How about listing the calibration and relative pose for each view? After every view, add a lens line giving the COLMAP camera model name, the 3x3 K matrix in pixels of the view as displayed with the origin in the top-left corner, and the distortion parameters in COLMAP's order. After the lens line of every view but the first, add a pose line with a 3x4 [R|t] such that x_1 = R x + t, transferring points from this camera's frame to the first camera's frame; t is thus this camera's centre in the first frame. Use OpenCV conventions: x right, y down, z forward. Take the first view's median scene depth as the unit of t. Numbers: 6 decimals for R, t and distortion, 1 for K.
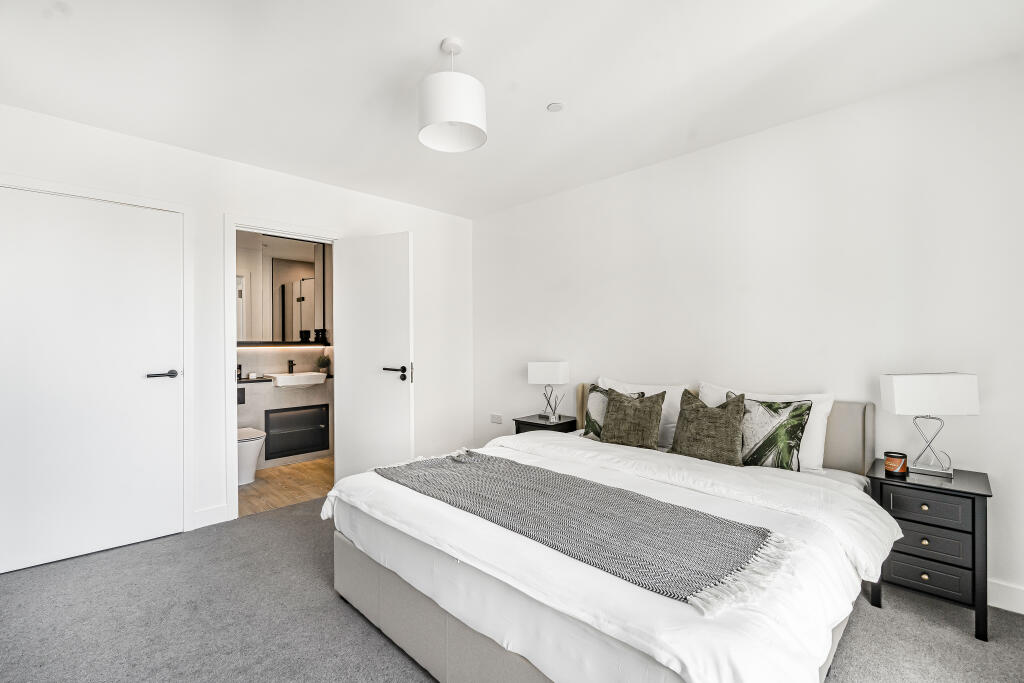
lens RADIAL K [[449.3, 0, 512.3], [0, 449.3, 342.9], [0, 0, 1]] dist [-0.004343, 0.000878]
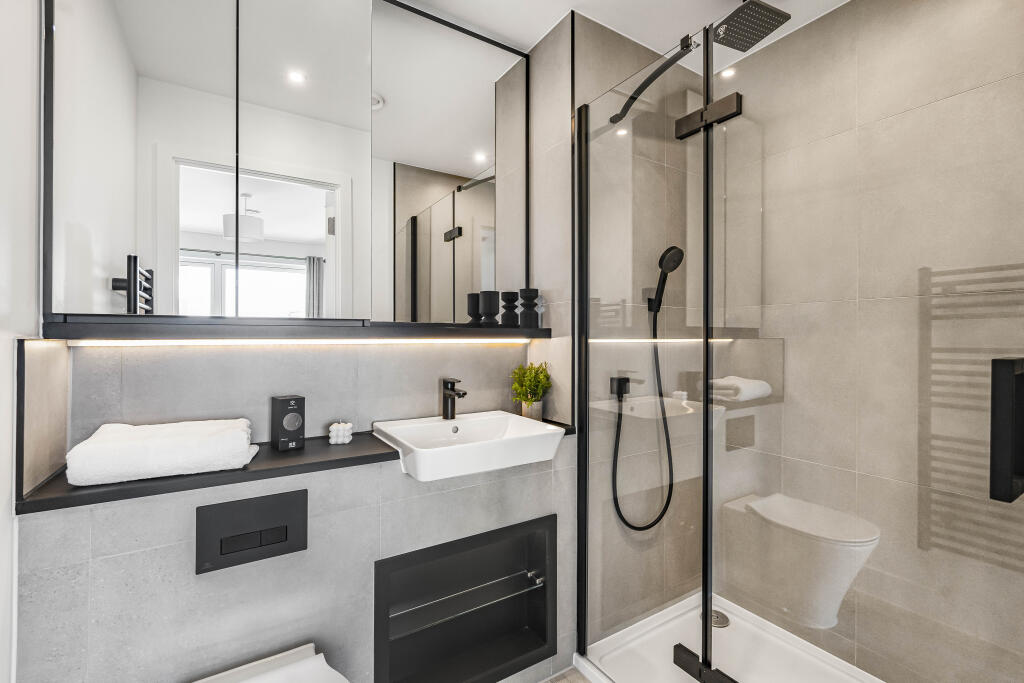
lens RADIAL K [[449.3, 0, 511.8], [0, 449.3, 342.4], [0, 0, 1]] dist [-0.004343, 0.000878]
pose [[0.975594, 0.010403, -0.219334, -0.358353], [-0.009619, 0.999943, 0.004644, 0.009066], [0.219370, -0.002421, 0.975639, 0.655123]]
